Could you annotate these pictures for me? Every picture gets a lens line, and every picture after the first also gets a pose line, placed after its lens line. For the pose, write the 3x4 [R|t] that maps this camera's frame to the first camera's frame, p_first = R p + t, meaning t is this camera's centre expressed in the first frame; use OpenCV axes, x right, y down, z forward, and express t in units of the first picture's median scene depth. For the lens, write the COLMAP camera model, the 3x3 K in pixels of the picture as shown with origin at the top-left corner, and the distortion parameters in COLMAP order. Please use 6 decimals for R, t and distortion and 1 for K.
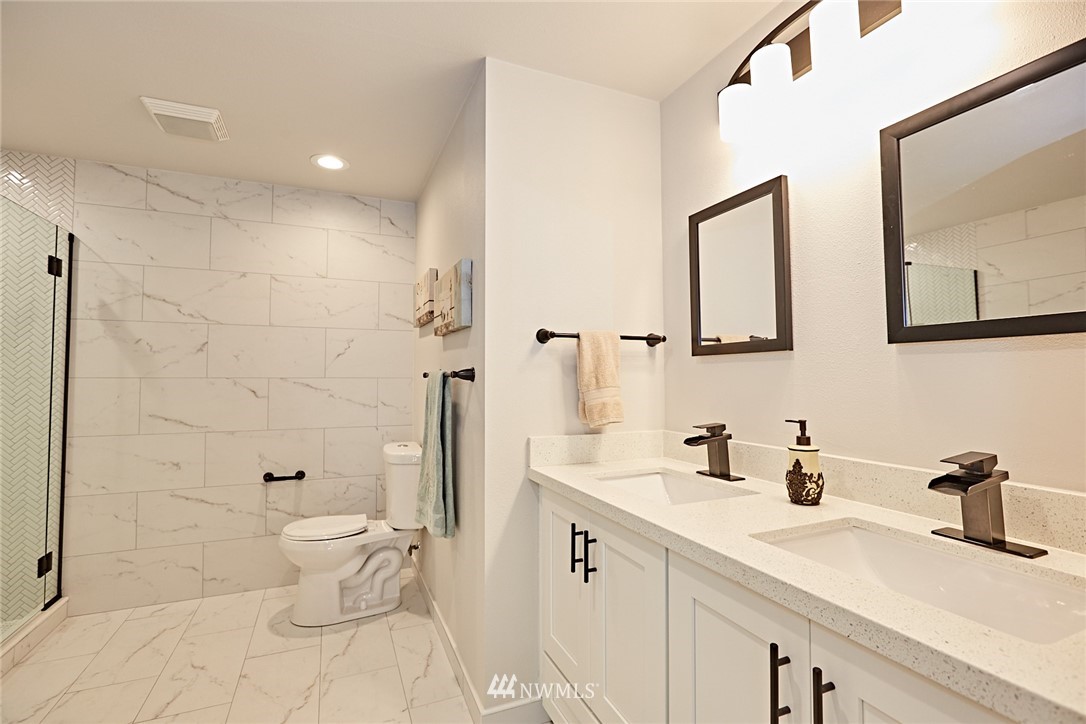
lens RADIAL K [[497.1, 0, 547.3], [0, 497.1, 357.6], [0, 0, 1]] dist [-0.029330, 0.008562]
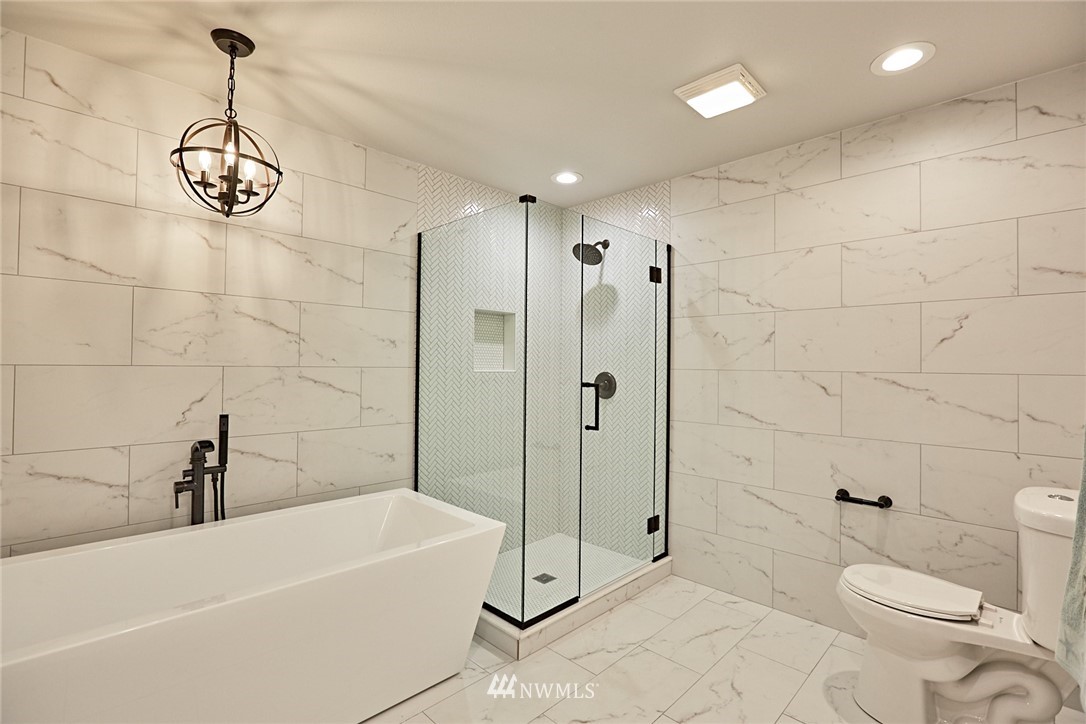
lens RADIAL K [[497.1, 0, 534.4], [0, 497.1, 357.9], [0, 0, 1]] dist [-0.029330, 0.008562]
pose [[0.365183, -0.009295, -0.930890, 0.000285], [0.024361, 0.999703, -0.000425, 0.007132], [0.930617, -0.022522, 0.365301, 0.260496]]
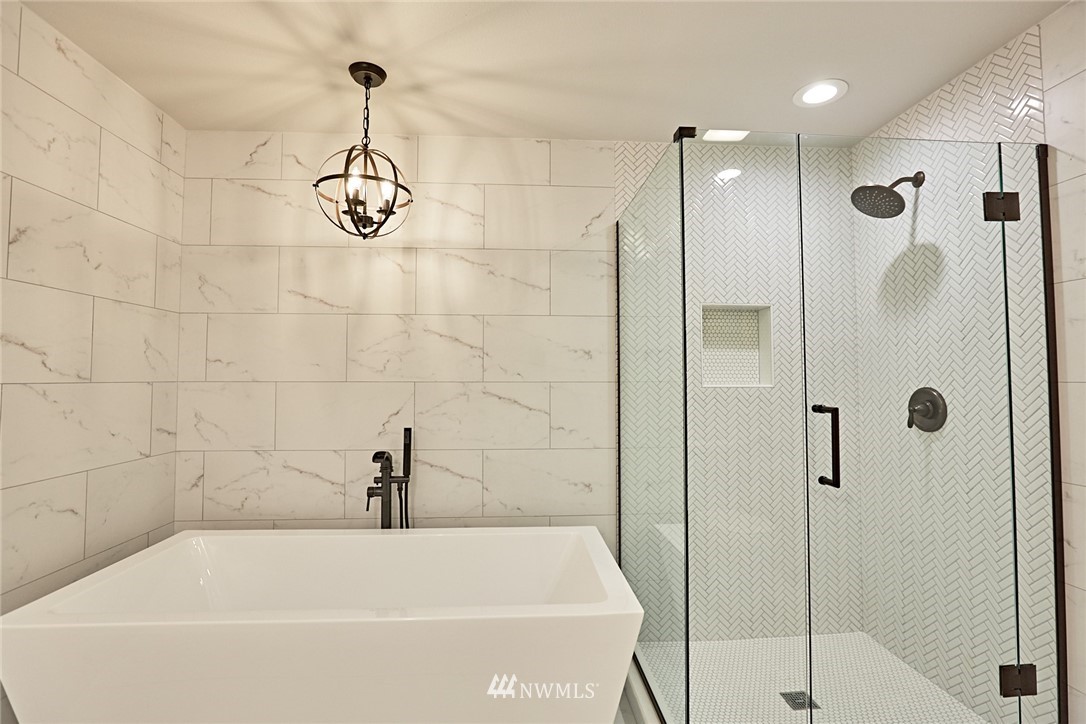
lens RADIAL K [[497.1, 0, 542.4], [0, 497.1, 359.0], [0, 0, 1]] dist [-0.029330, 0.008562]
pose [[-0.334414, -0.036771, -0.941709, -0.204303], [0.035557, 0.998035, -0.051597, 0.021113], [0.941755, -0.050739, -0.332449, 0.589094]]
